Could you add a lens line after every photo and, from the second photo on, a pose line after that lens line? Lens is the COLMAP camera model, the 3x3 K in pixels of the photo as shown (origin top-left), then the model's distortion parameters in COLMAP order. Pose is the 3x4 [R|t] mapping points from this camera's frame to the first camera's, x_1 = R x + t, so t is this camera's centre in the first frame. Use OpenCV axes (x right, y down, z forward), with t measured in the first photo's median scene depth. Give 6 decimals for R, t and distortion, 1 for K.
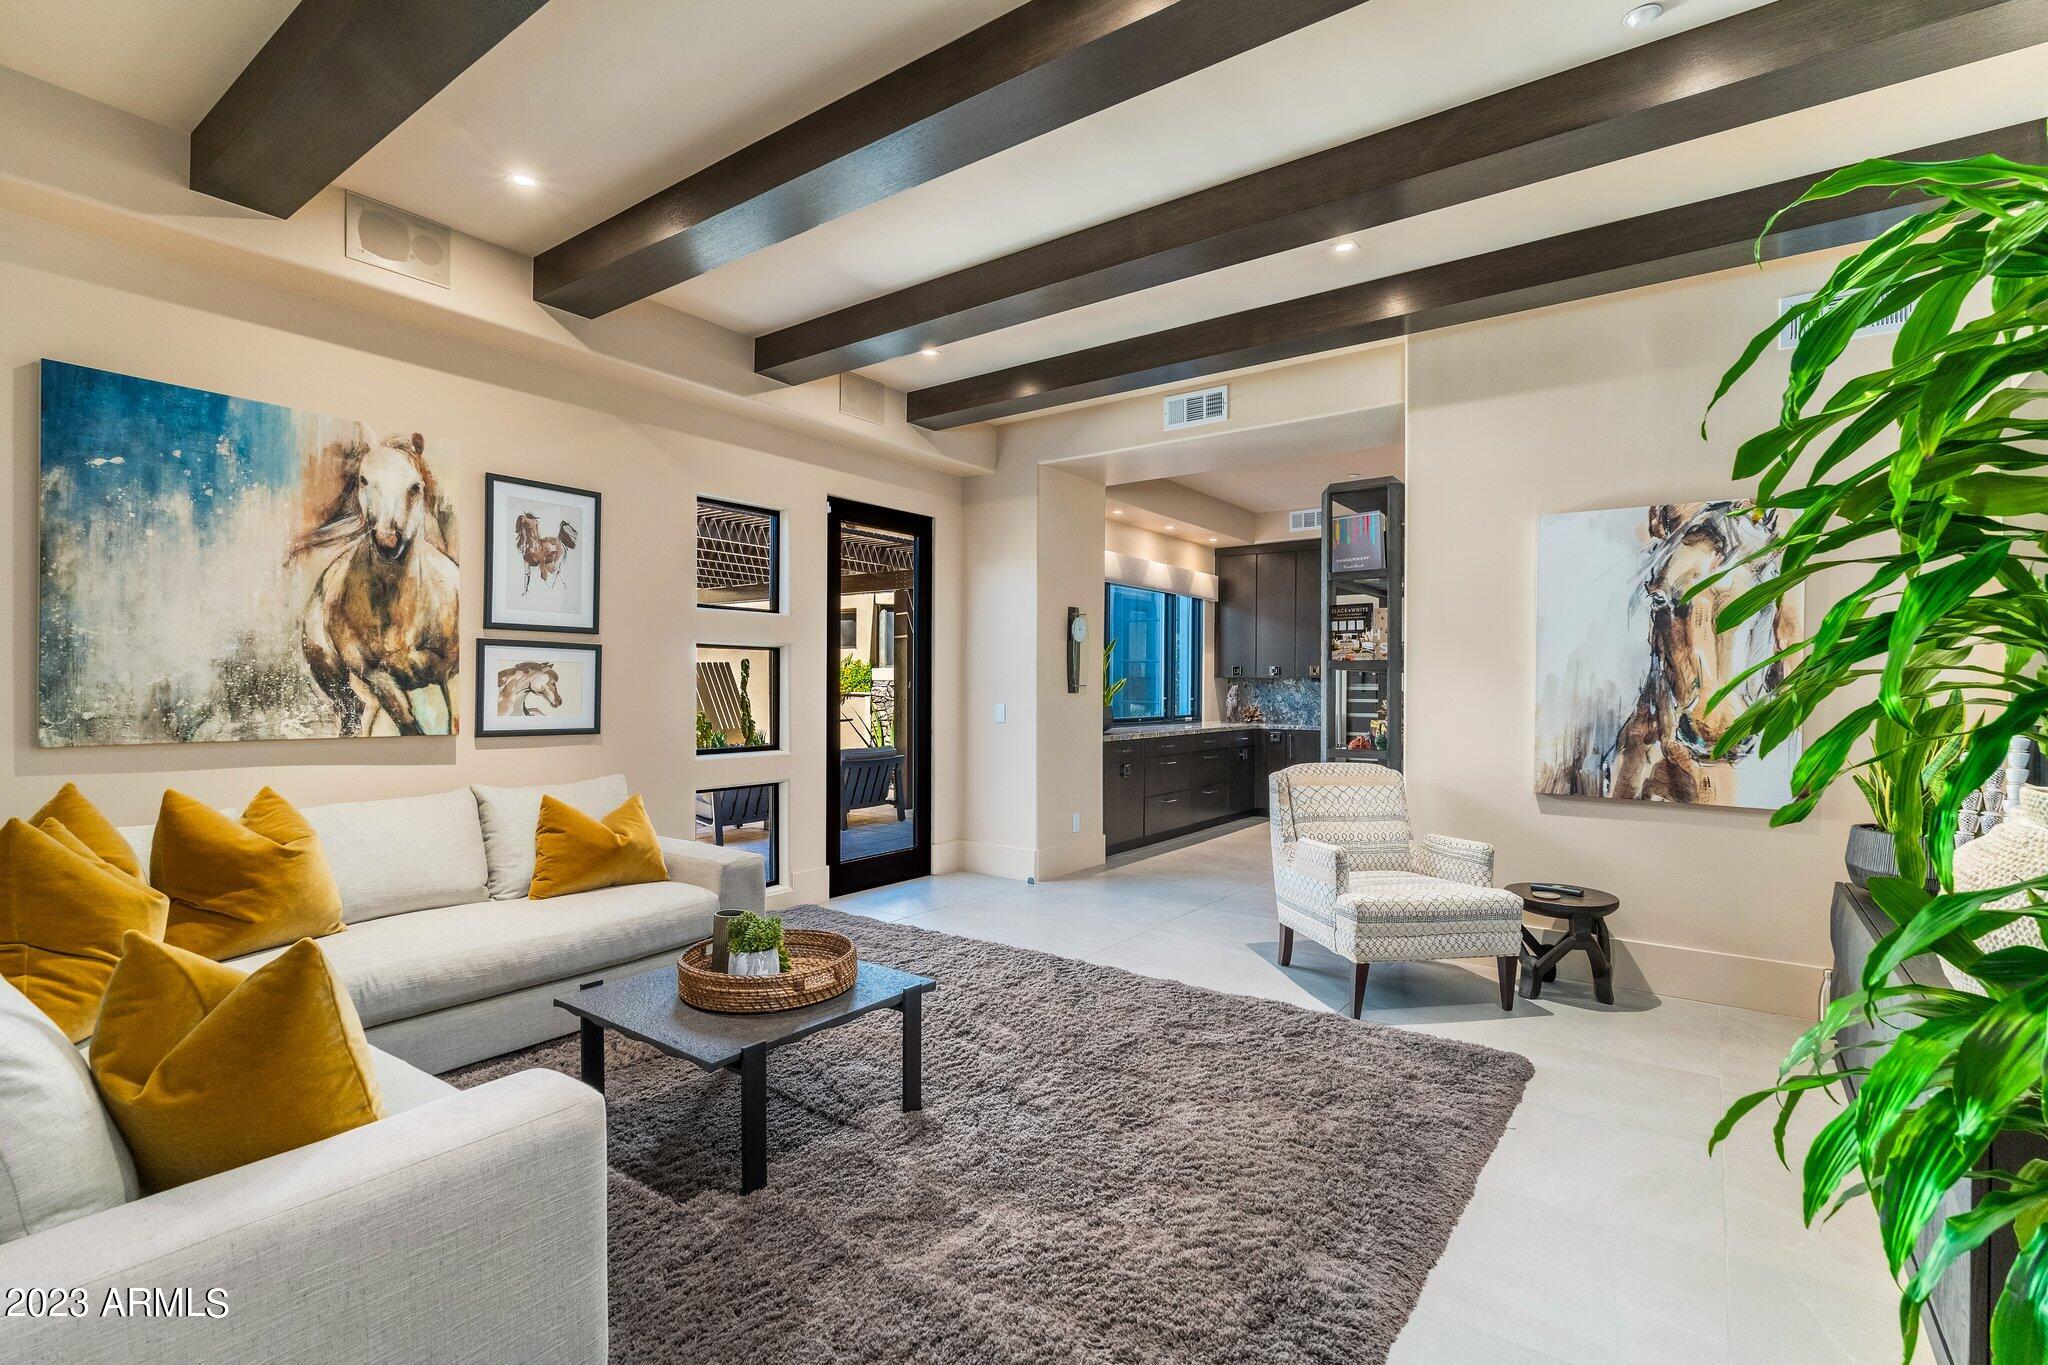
lens RADIAL K [[949.5, 0, 1024.0], [0, 949.5, 682.5], [0, 0, 1]] dist [-0.002245, -0.000848]
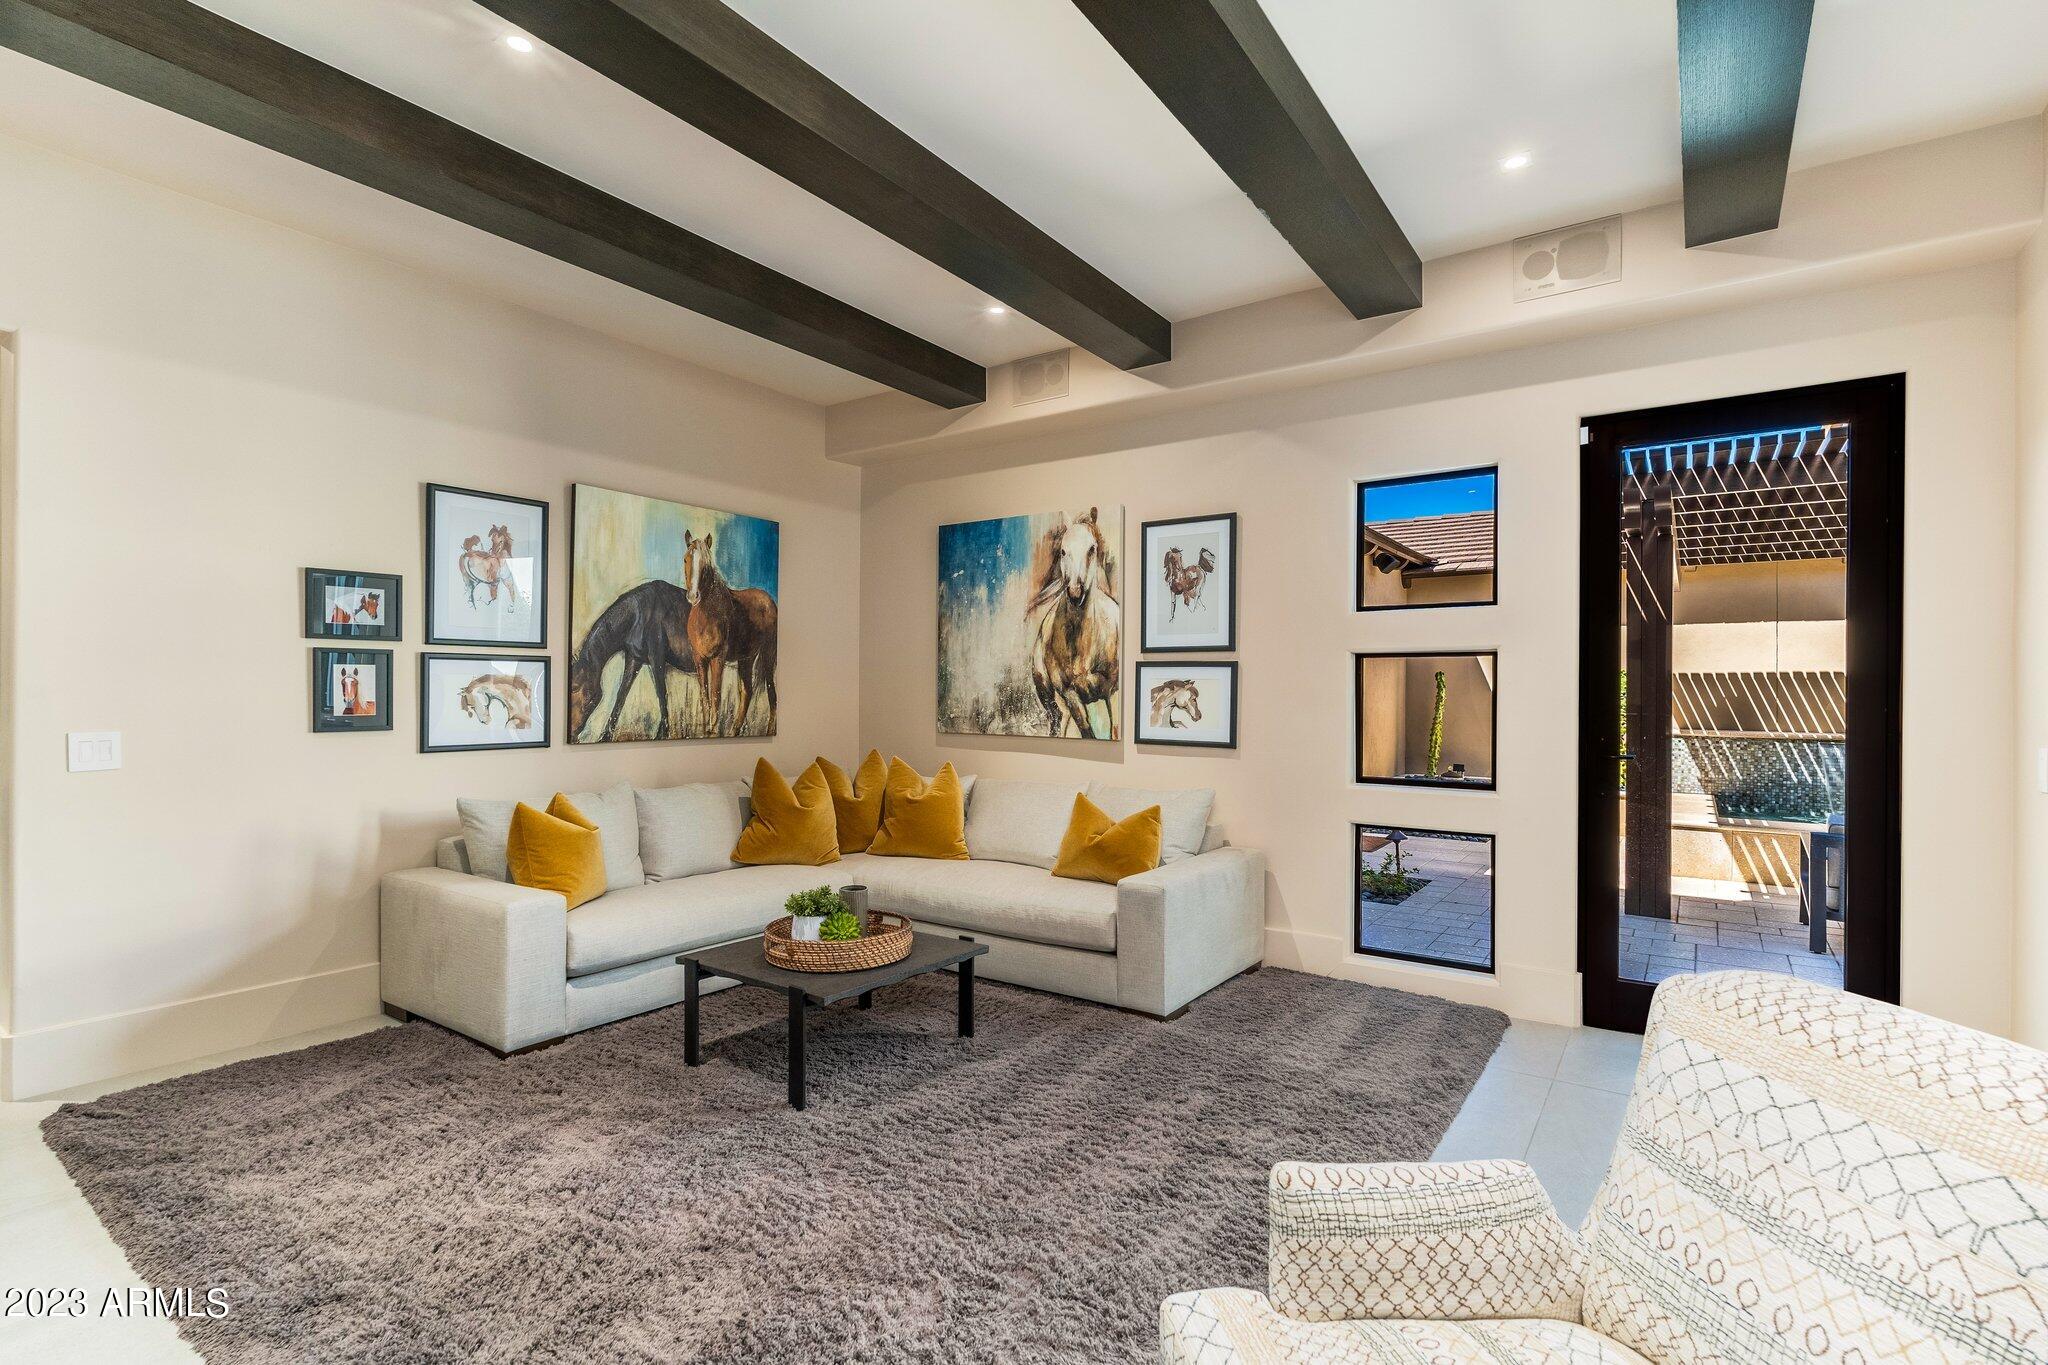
lens RADIAL K [[967.5, 0, 1022.2], [0, 967.5, 693.7], [0, 0, 1]] dist [-0.000962, -0.000304]
pose [[0.011965, -0.003578, -0.999922, 0.698425], [-0.002088, 0.999991, -0.003603, -0.000885], [0.999926, 0.002131, 0.011957, 0.896902]]
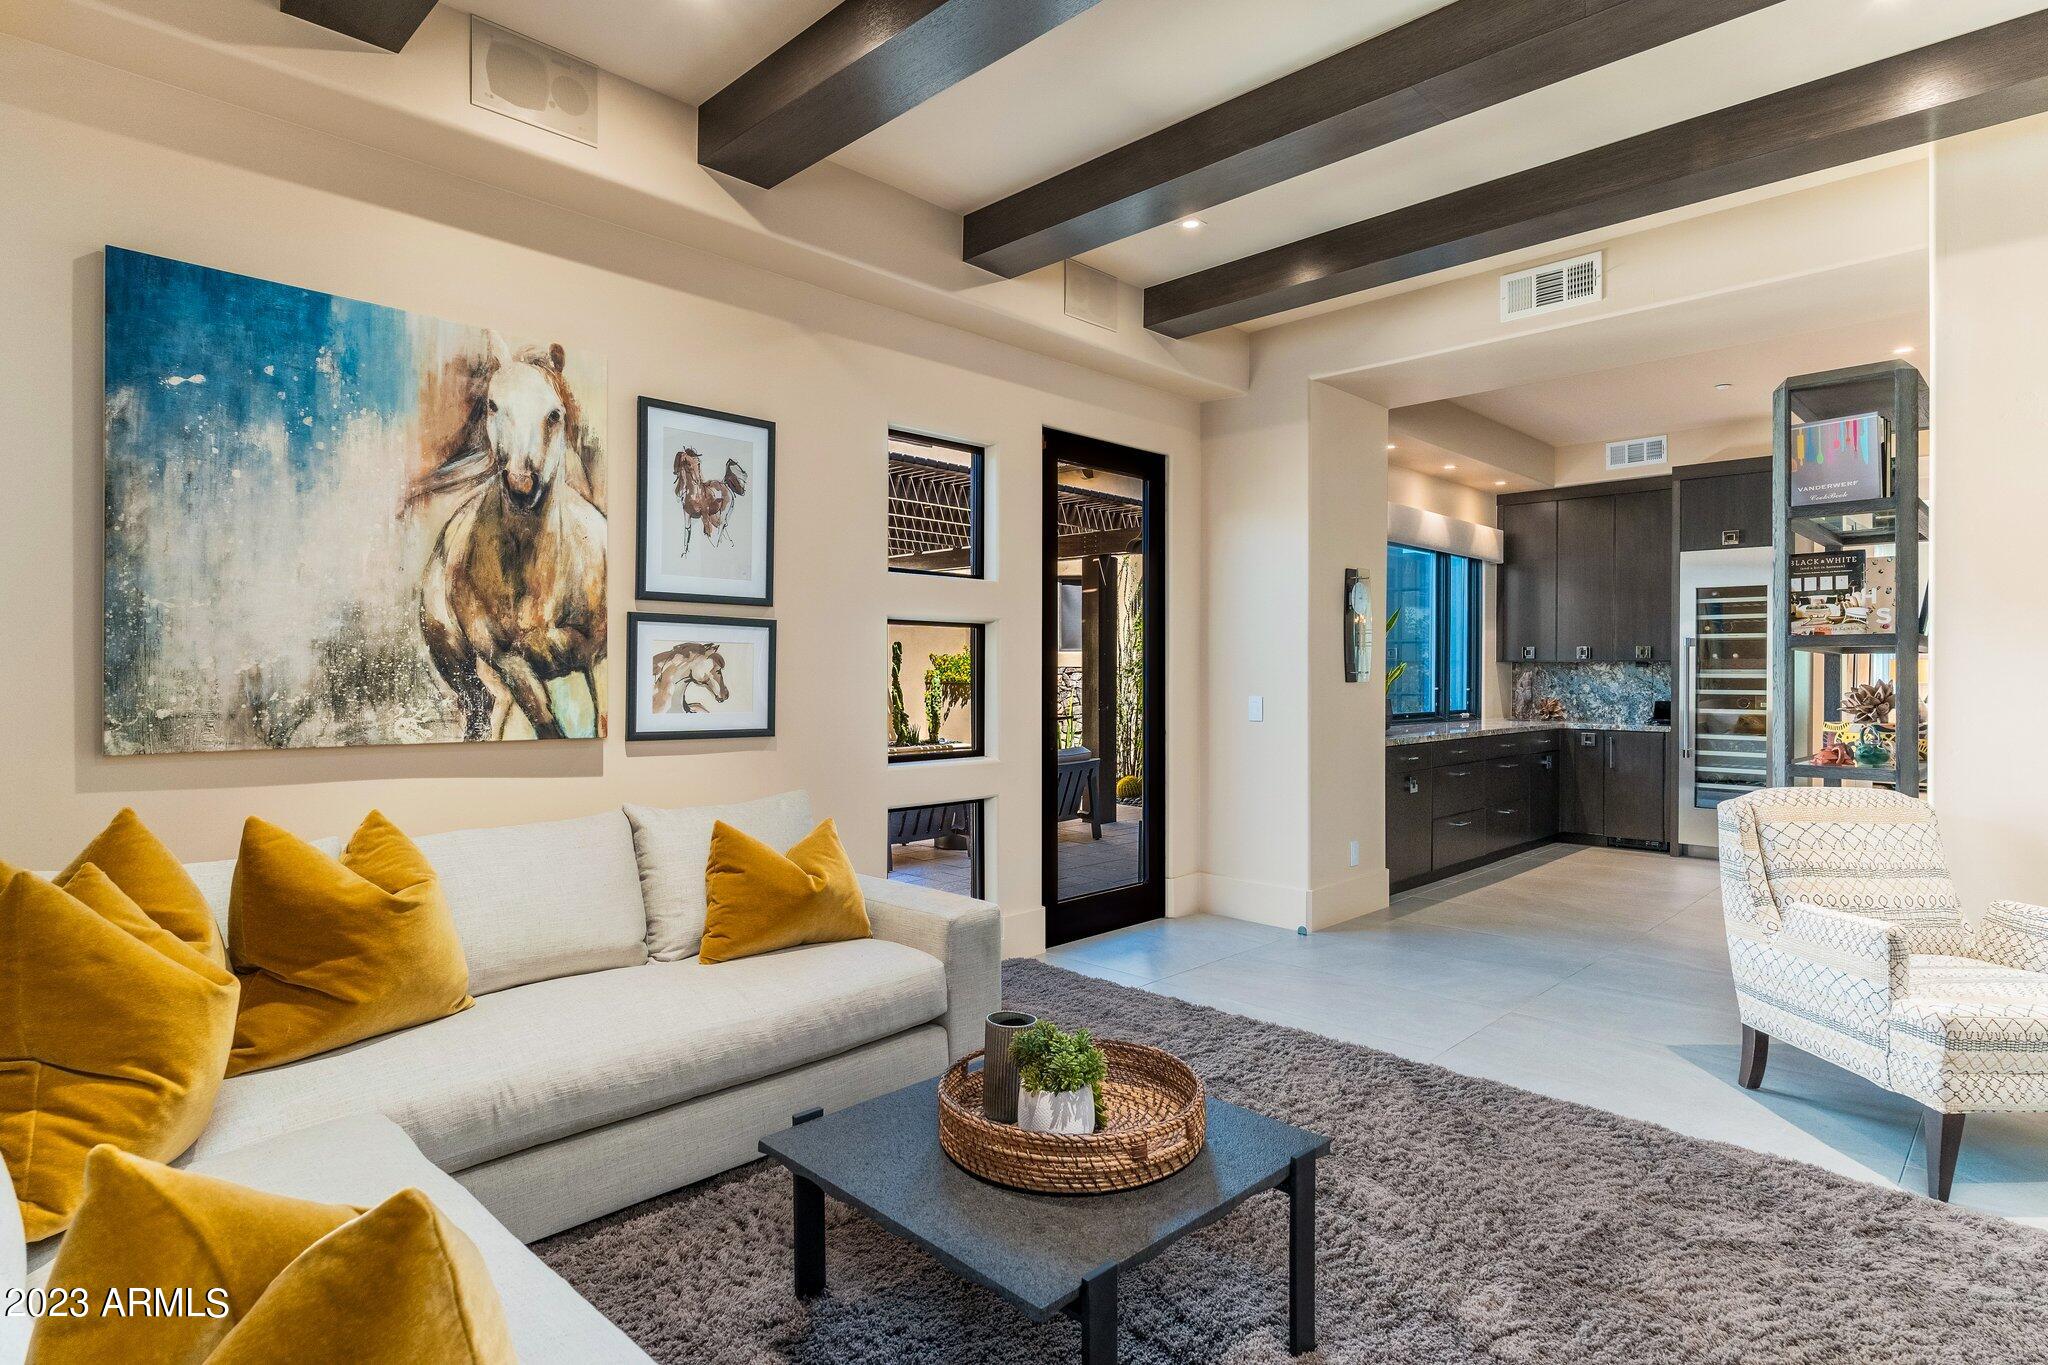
lens RADIAL K [[1075.5, 0, 1021.4], [0, 1075.5, 669.7], [0, 0, 1]] dist [-0.004623, 0.000845]
pose [[0.989381, -0.001882, -0.145335, -0.144338], [0.001957, 0.999998, 0.000371, 0.000421], [0.145334, -0.000651, 0.989382, 0.198129]]
